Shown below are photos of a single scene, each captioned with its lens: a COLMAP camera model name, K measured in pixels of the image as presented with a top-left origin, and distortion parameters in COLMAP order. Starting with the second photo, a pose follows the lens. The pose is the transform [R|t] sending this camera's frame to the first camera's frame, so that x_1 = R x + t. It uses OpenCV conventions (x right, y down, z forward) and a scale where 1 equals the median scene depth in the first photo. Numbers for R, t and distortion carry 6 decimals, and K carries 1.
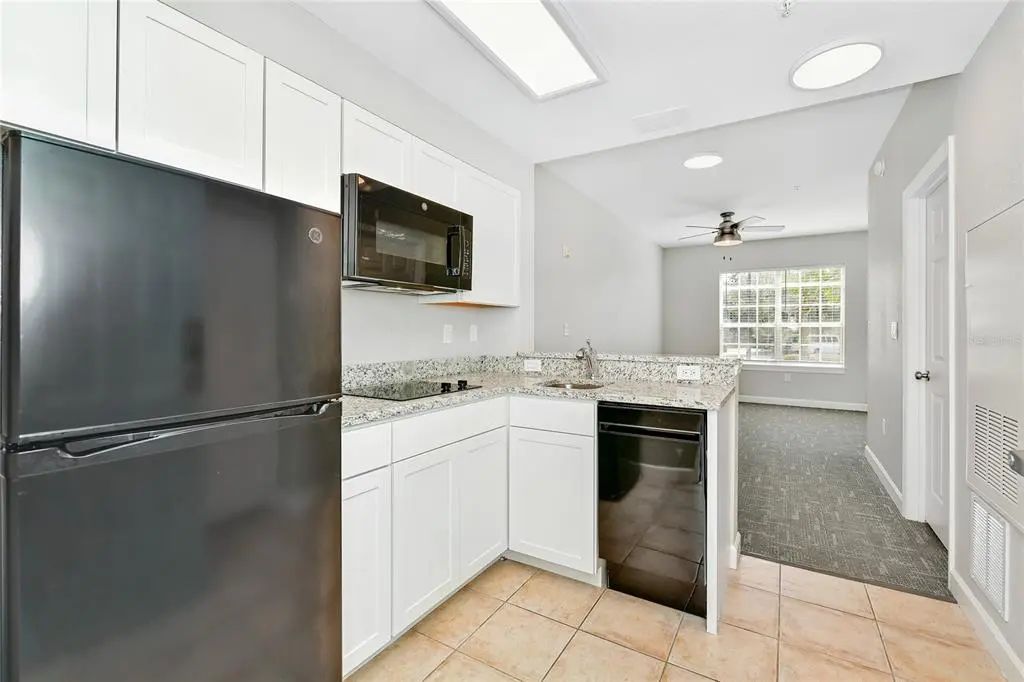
lens RADIAL K [[443.2, 0, 516.5], [0, 443.2, 329.3], [0, 0, 1]] dist [-0.000898, -0.000102]
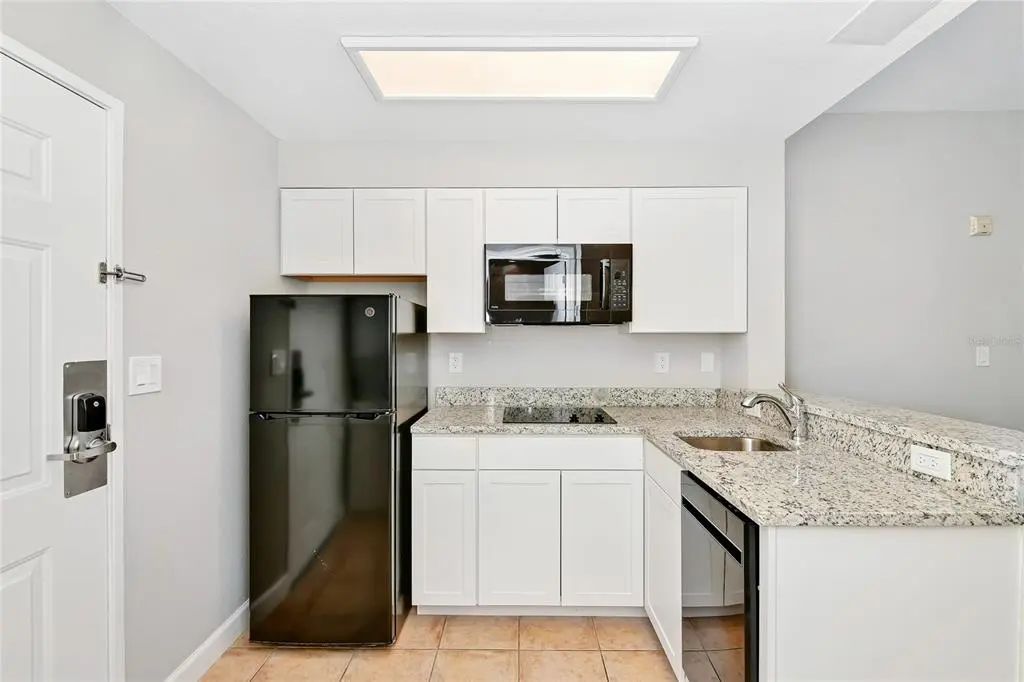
lens RADIAL K [[443.8, 0, 516.4], [0, 443.8, 335.1], [0, 0, 1]] dist [-0.000954, -0.000231]
pose [[0.514028, -0.003258, -0.857767, 0.599736], [0.003861, 0.999991, -0.001484, -0.058012], [0.857765, -0.002549, 0.514036, 0.296757]]
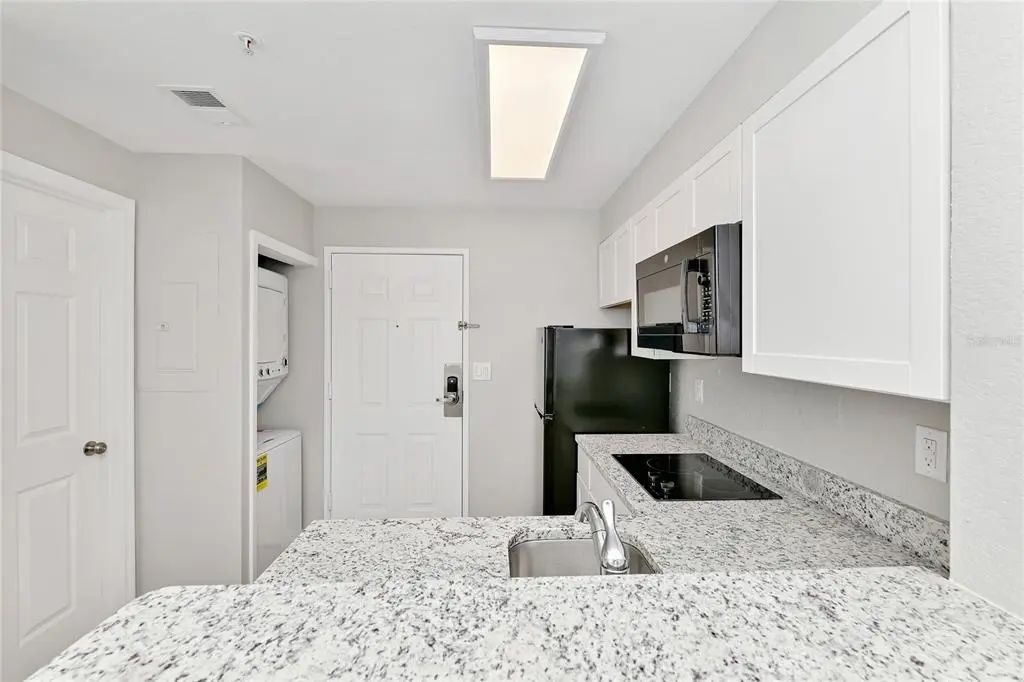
lens RADIAL K [[443.8, 0, 516.4], [0, 443.8, 335.1], [0, 0, 1]] dist [-0.000954, -0.000231]
pose [[-0.825728, -0.003910, -0.564056, 0.446577], [-0.003197, 0.999992, -0.002253, -0.111273], [0.564060, -0.000057, -0.825734, 1.346201]]
